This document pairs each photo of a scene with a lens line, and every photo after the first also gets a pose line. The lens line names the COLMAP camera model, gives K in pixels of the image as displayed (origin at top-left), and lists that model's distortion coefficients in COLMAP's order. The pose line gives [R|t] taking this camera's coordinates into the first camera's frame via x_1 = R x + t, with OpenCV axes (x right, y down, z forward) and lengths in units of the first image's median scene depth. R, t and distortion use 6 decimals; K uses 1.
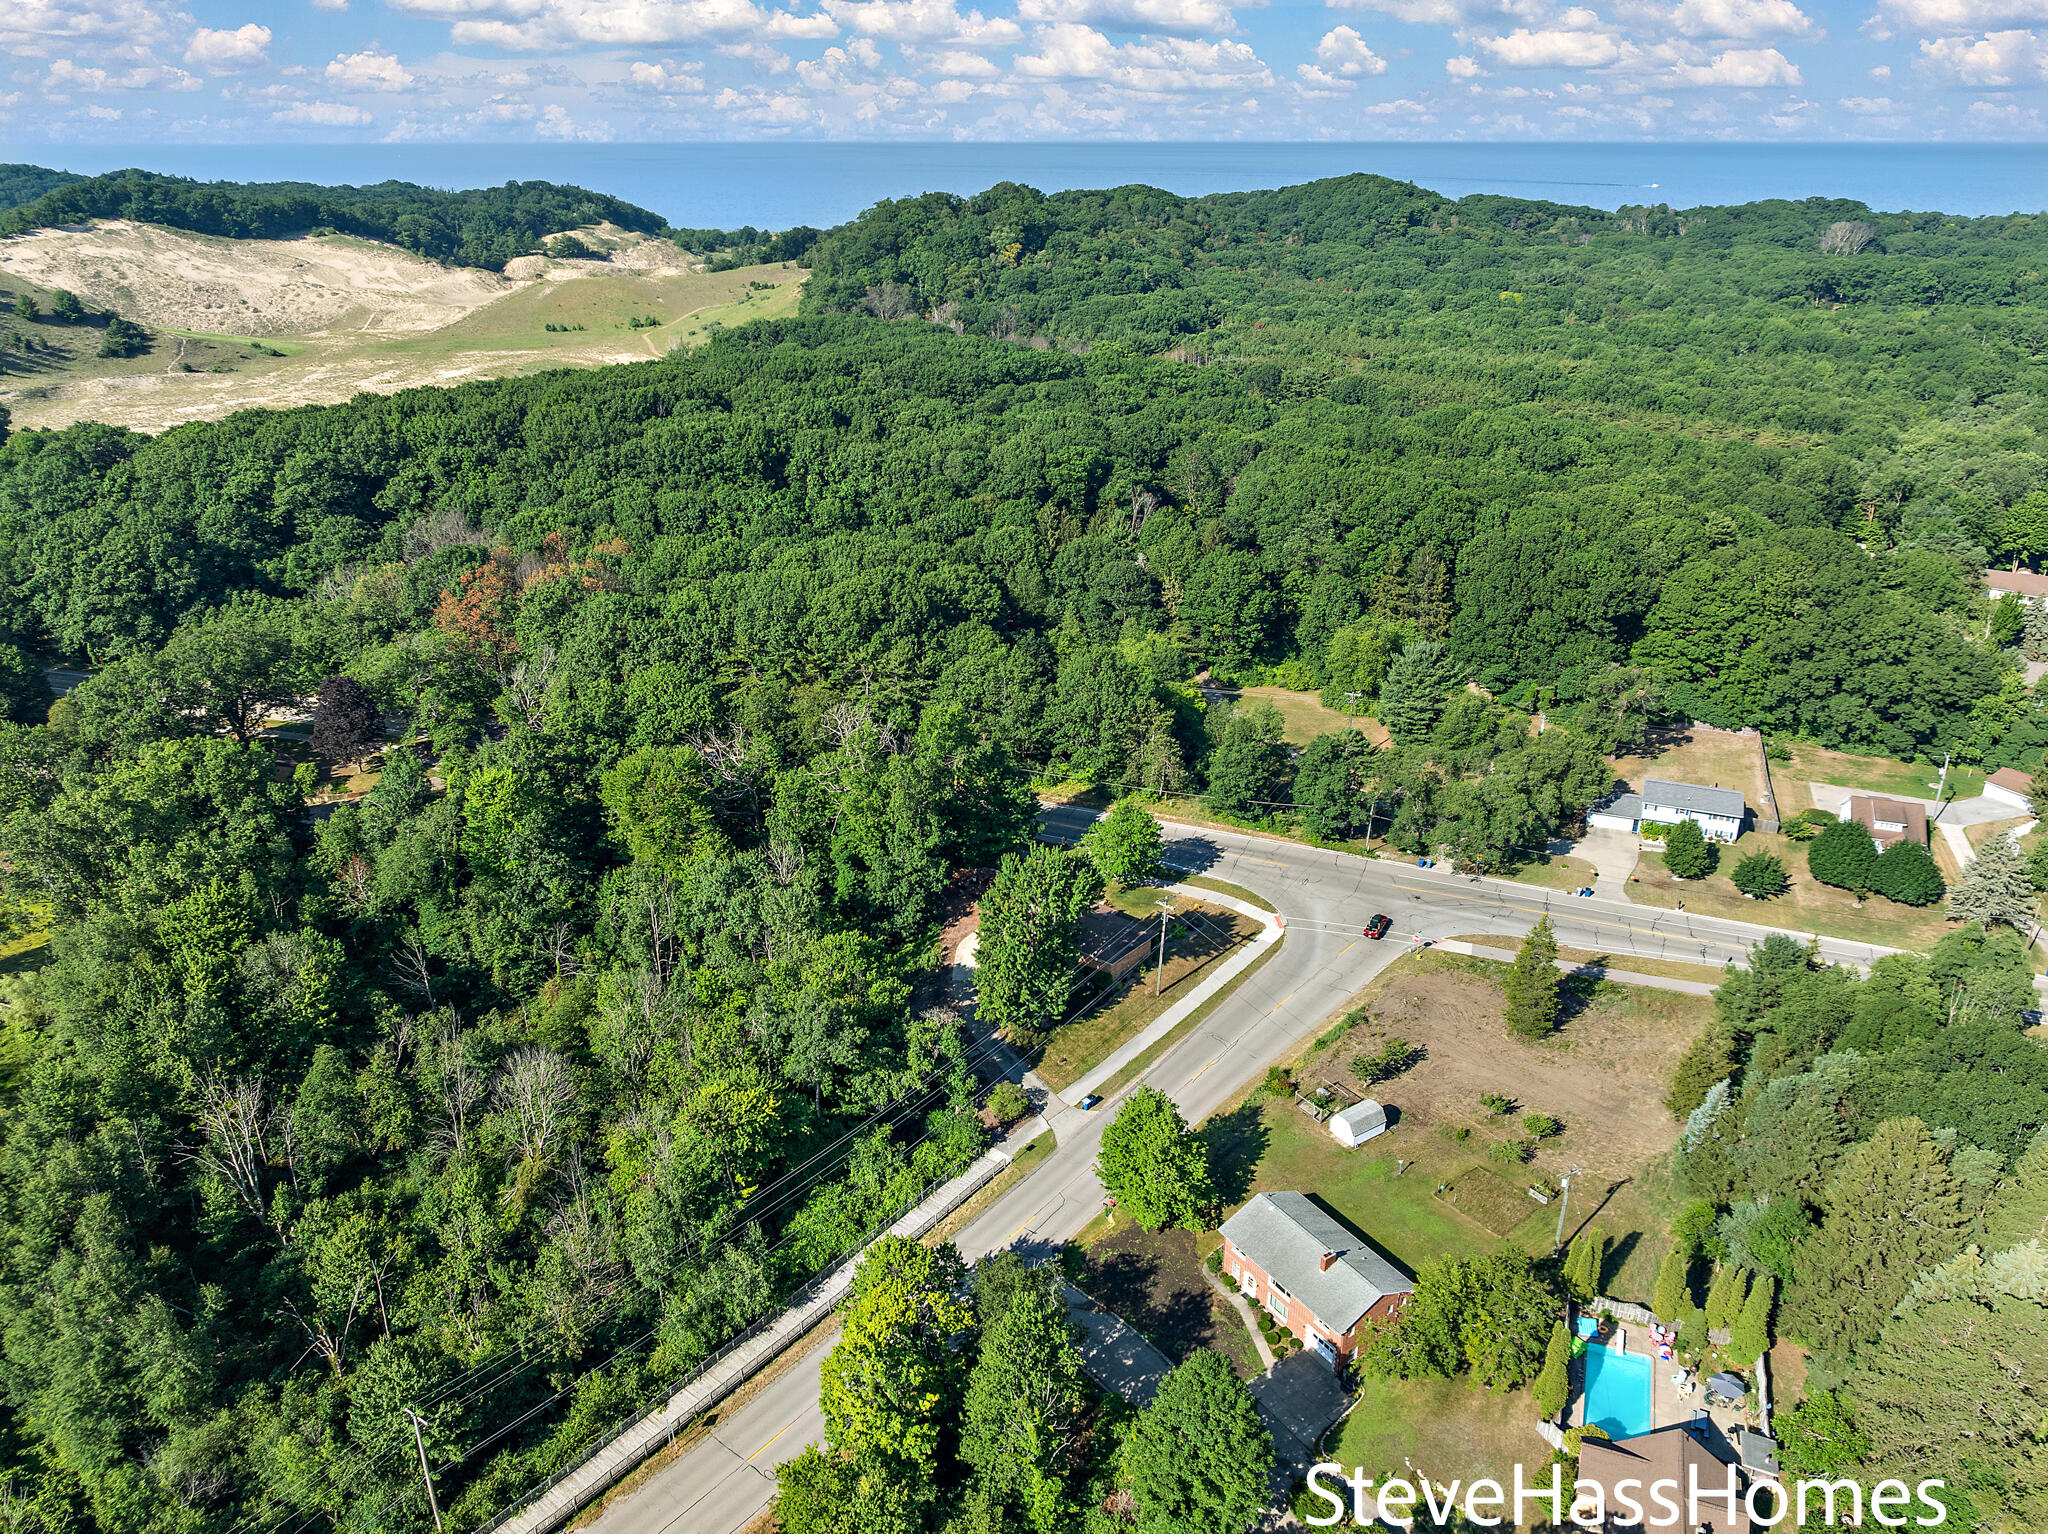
lens RADIAL K [[1475.6, 0, 1024.0], [0, 1475.6, 767.0], [0, 0, 1]] dist [-0.029397, -0.001768]
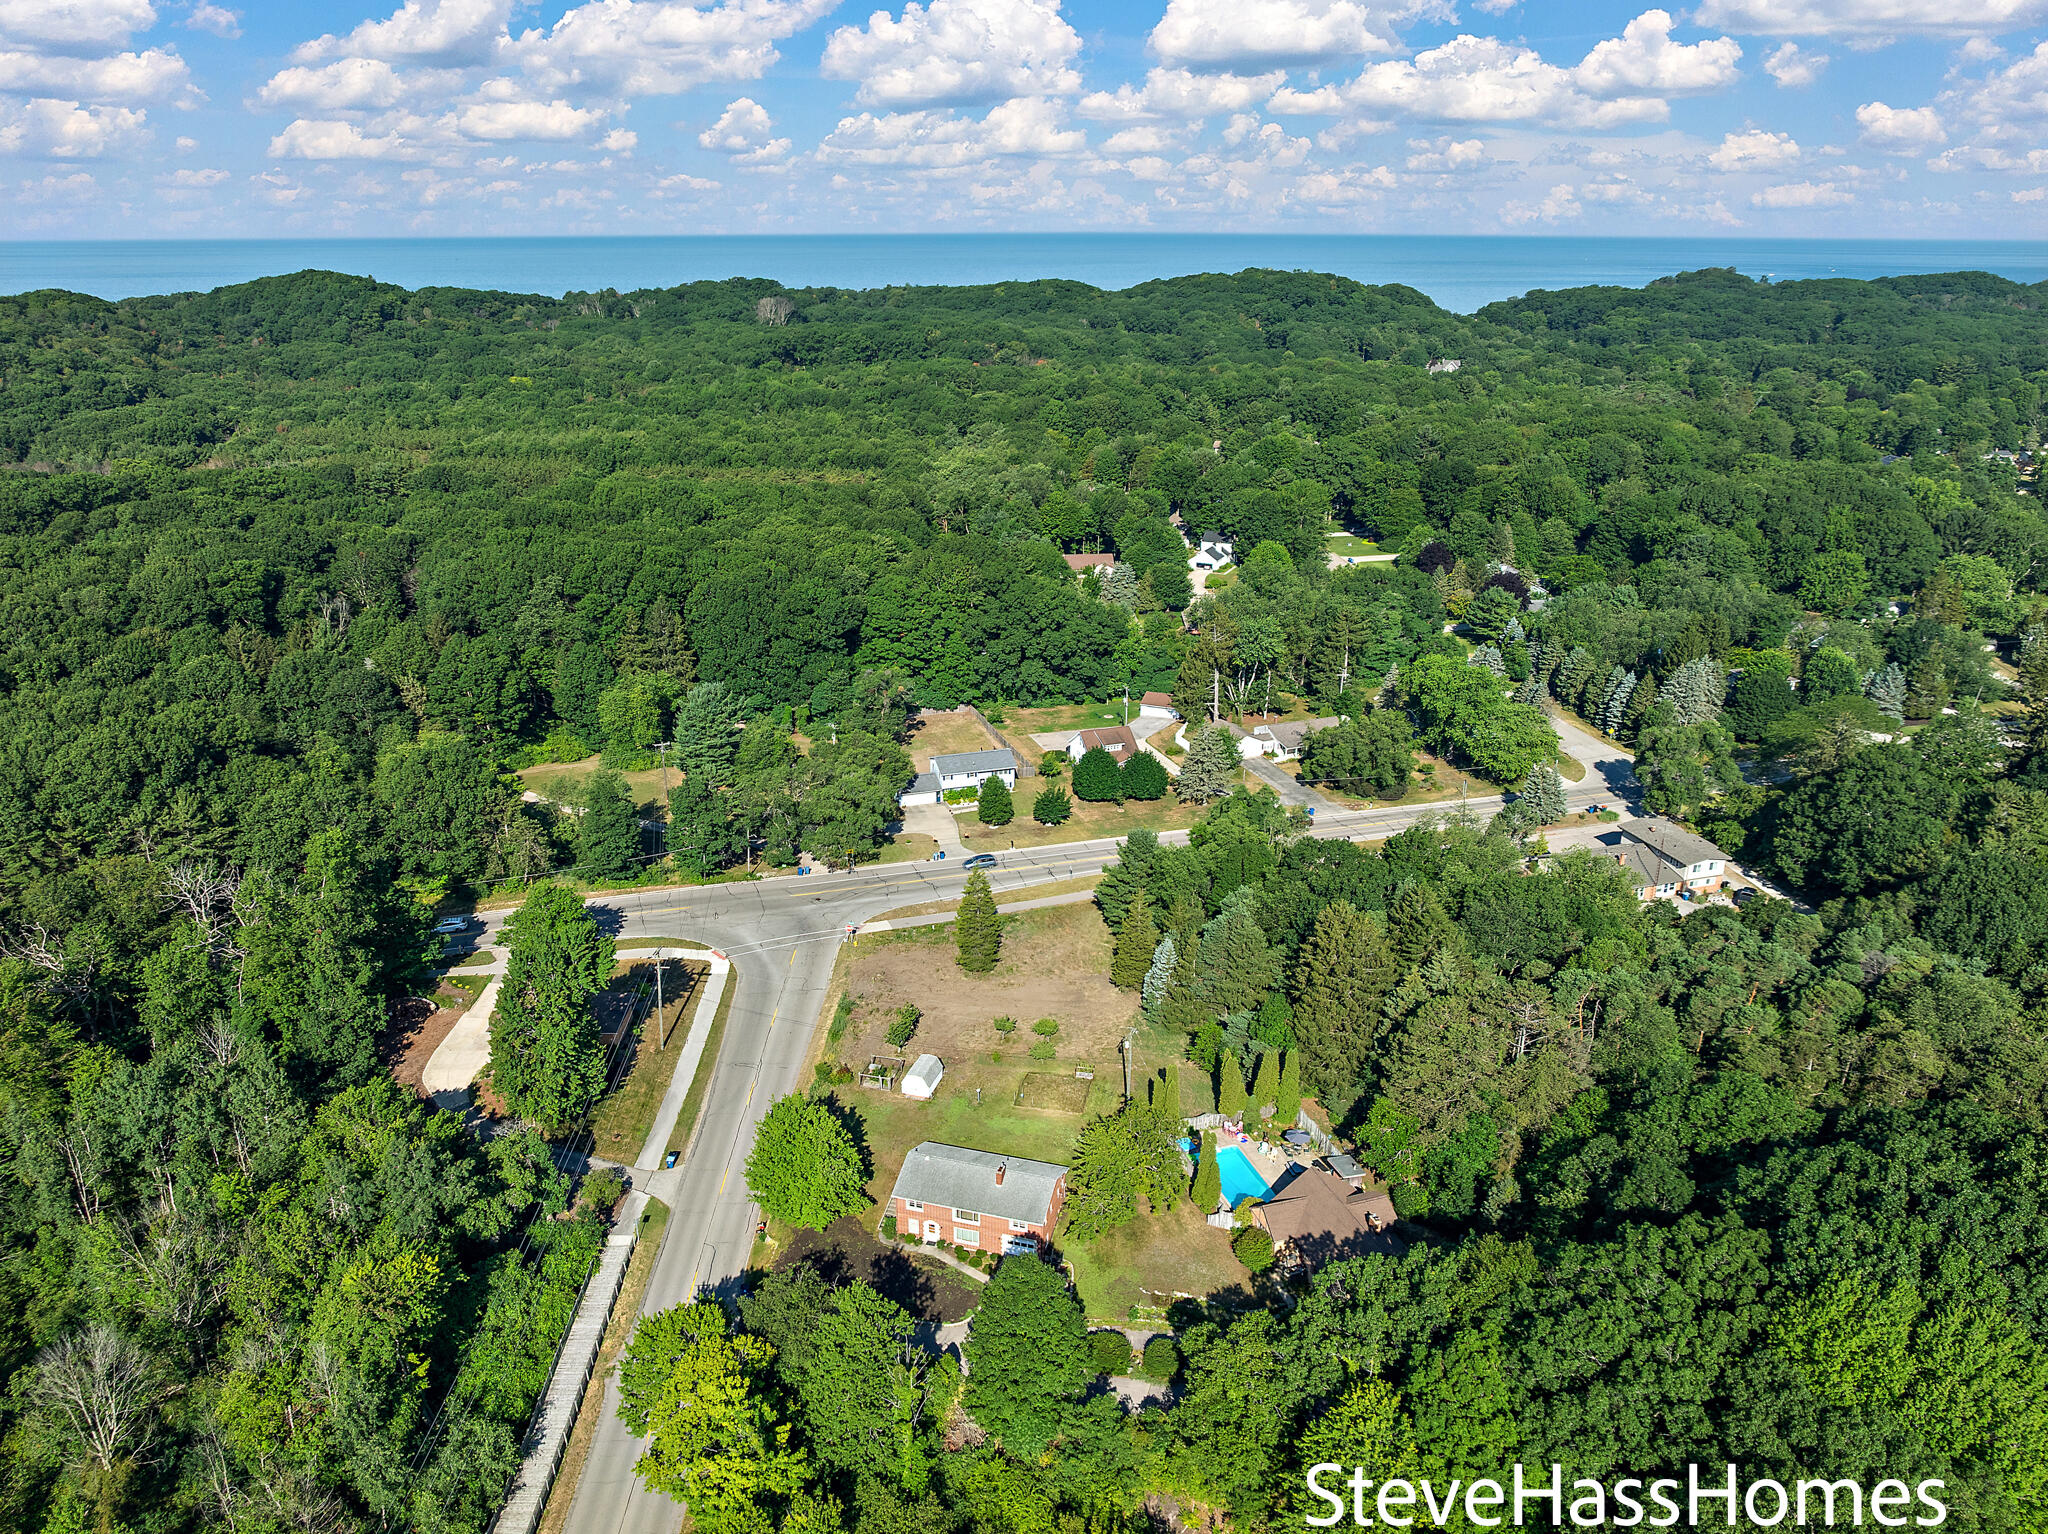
lens RADIAL K [[1475.6, 0, 1024.0], [0, 1475.6, 767.0], [0, 0, 1]] dist [-0.029397, -0.001768]
pose [[0.771593, -0.217273, 0.597860, -0.202507], [0.250975, 0.967596, 0.027735, 0.001489], [-0.584513, 0.128648, 0.801121, 0.017426]]
